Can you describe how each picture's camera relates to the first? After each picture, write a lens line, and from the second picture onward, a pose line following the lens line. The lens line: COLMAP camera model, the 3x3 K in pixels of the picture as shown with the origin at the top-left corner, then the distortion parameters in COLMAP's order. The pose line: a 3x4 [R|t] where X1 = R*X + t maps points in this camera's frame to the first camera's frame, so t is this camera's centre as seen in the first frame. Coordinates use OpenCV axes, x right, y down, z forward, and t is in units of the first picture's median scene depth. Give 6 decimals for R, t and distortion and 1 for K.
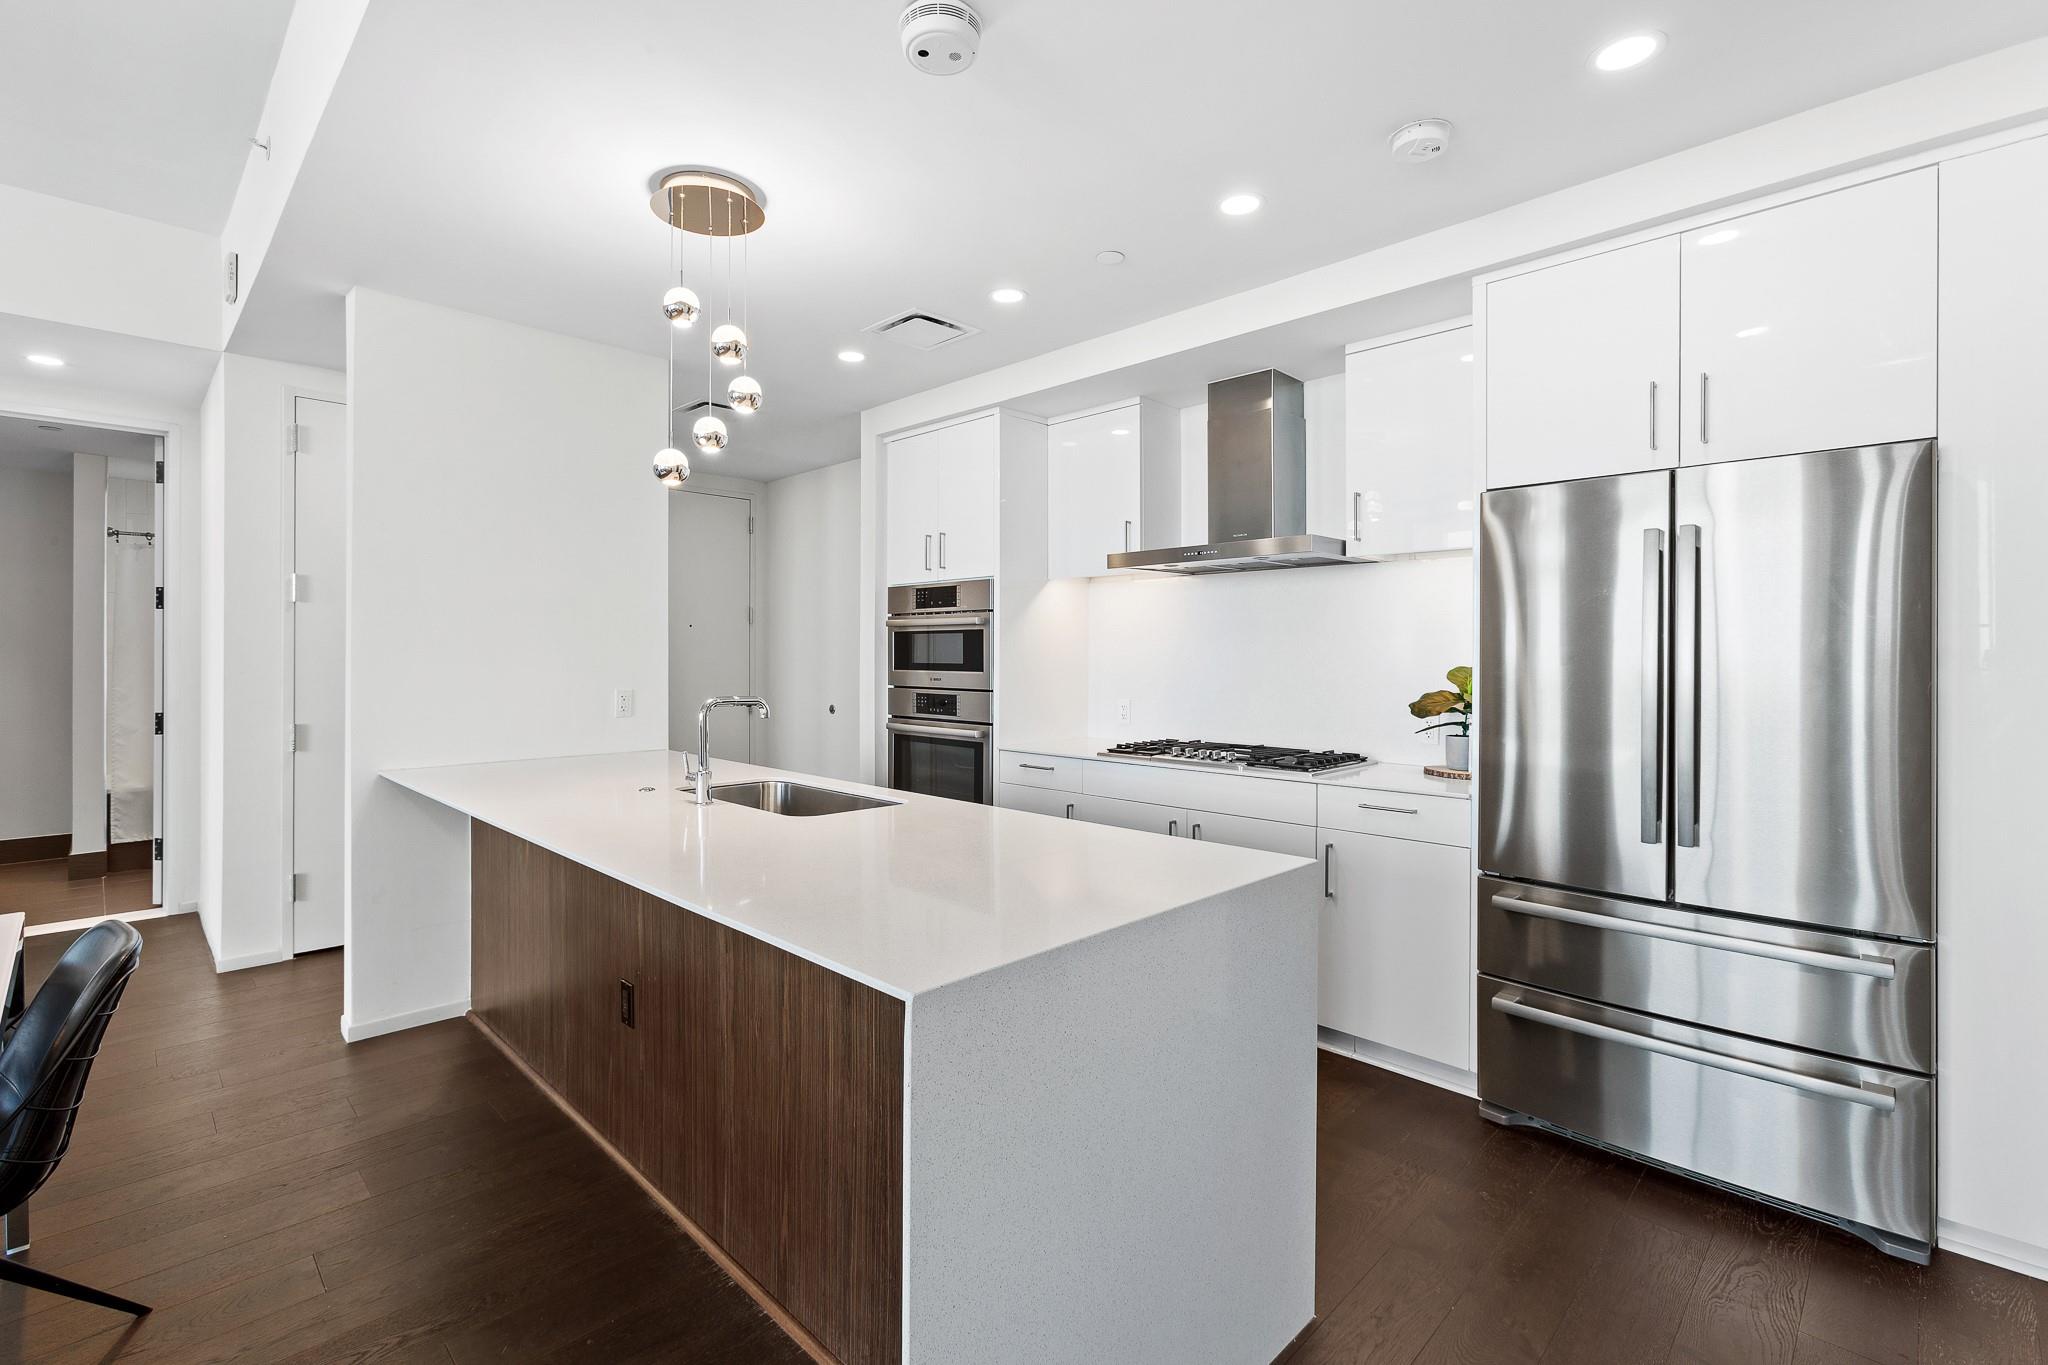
lens RADIAL K [[933.1, 0, 1000.8], [0, 933.1, 657.2], [0, 0, 1]] dist [-0.021119, 0.010867]
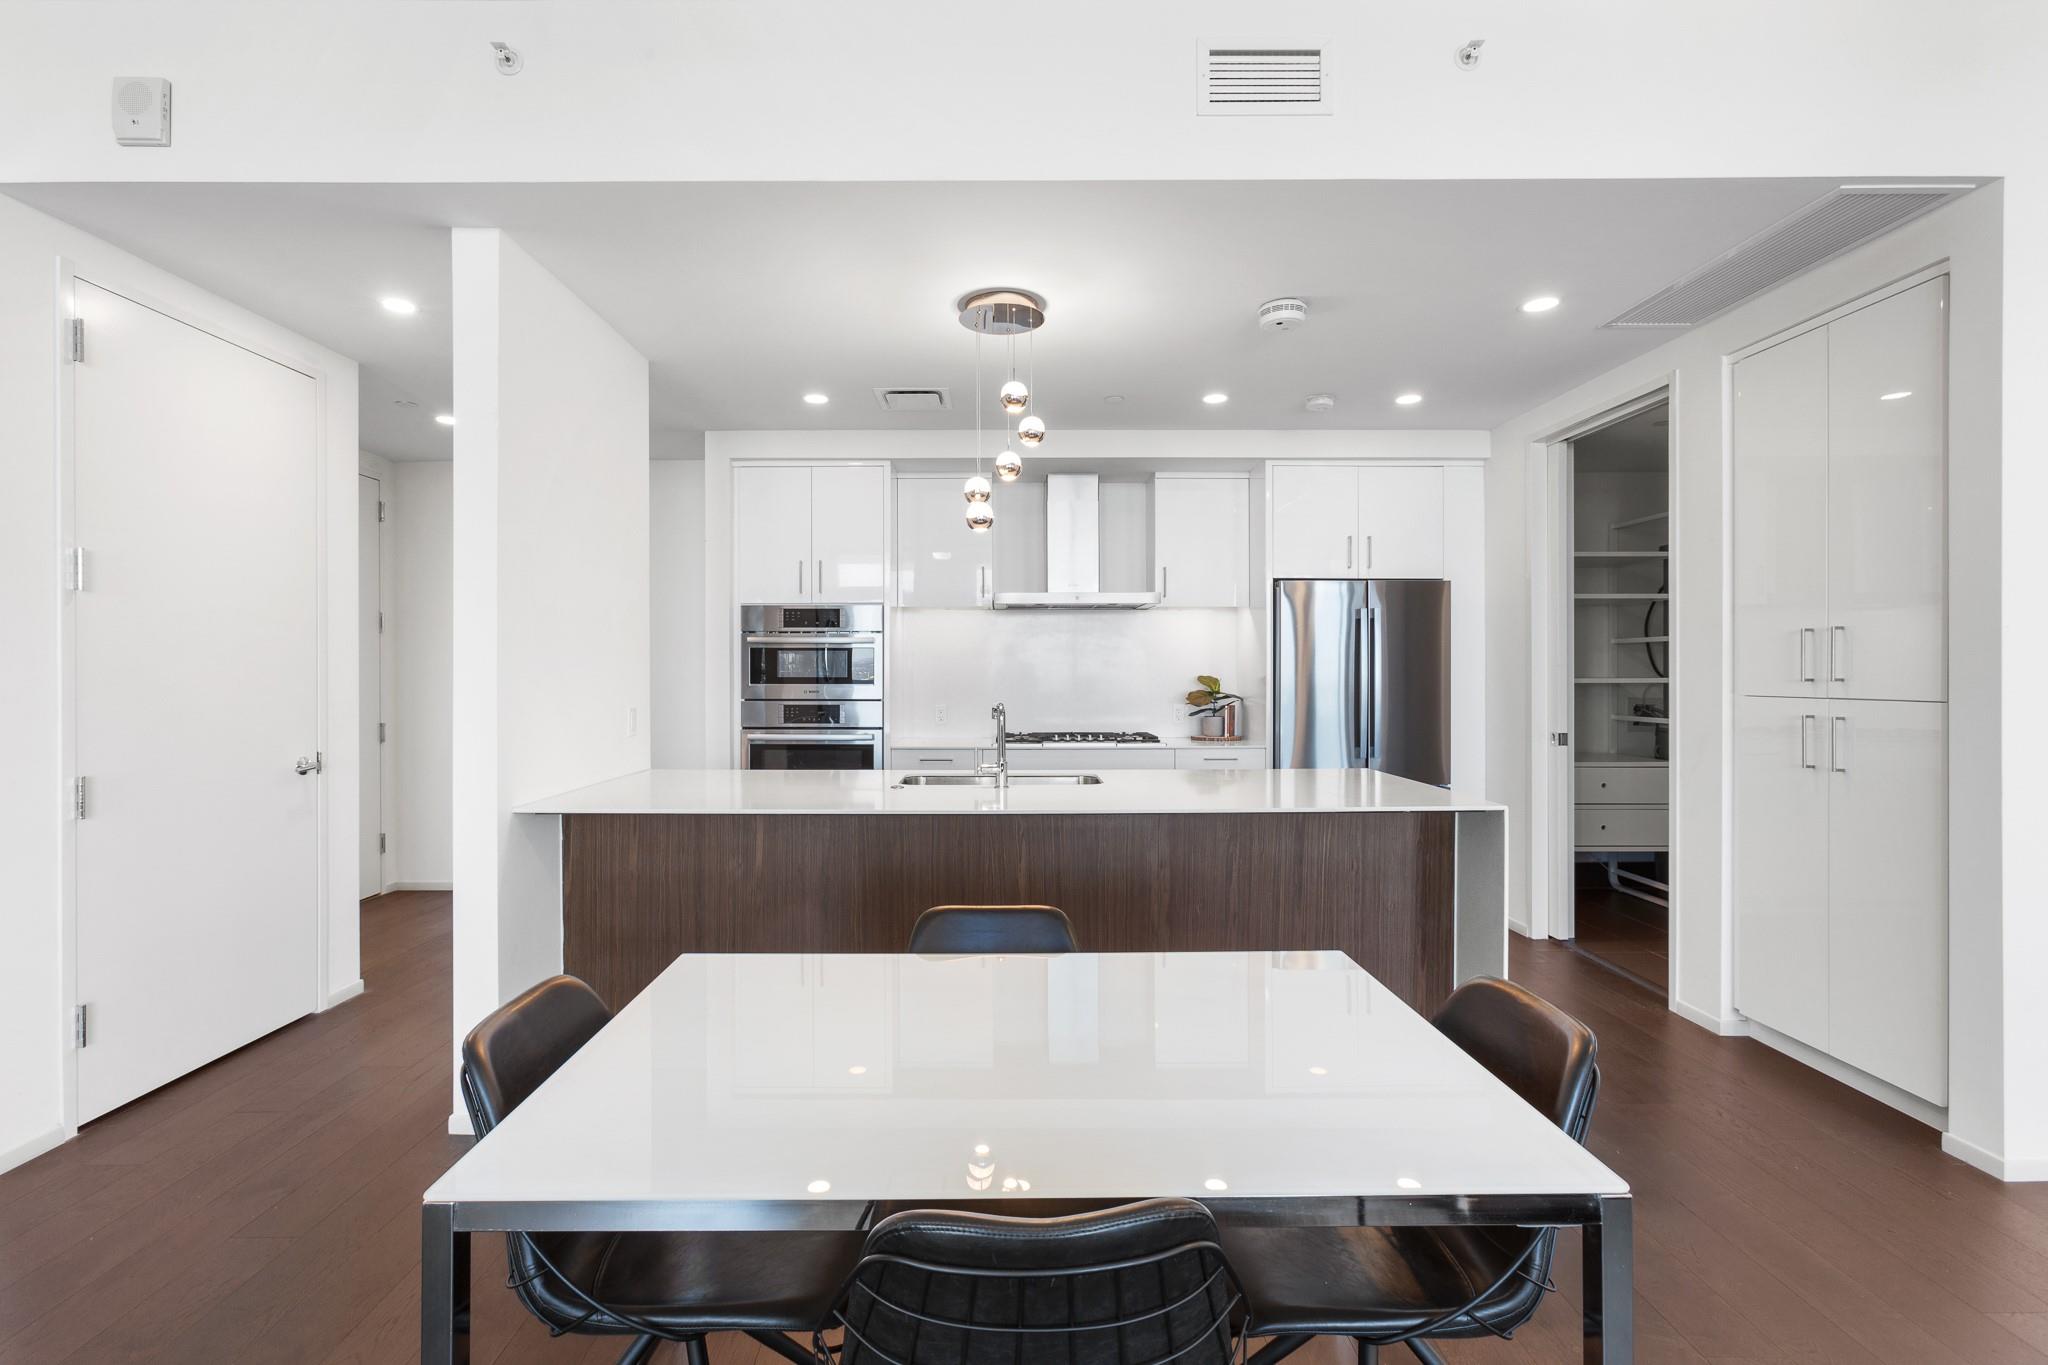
lens RADIAL K [[914.7, 0, 995.3], [0, 914.7, 668.2], [0, 0, 1]] dist [-0.017382, 0.010896]
pose [[0.696642, 0.000891, 0.717419, -0.684353], [0.002004, 0.999993, -0.003188, -0.000397], [-0.717416, 0.003658, 0.696635, 0.081138]]
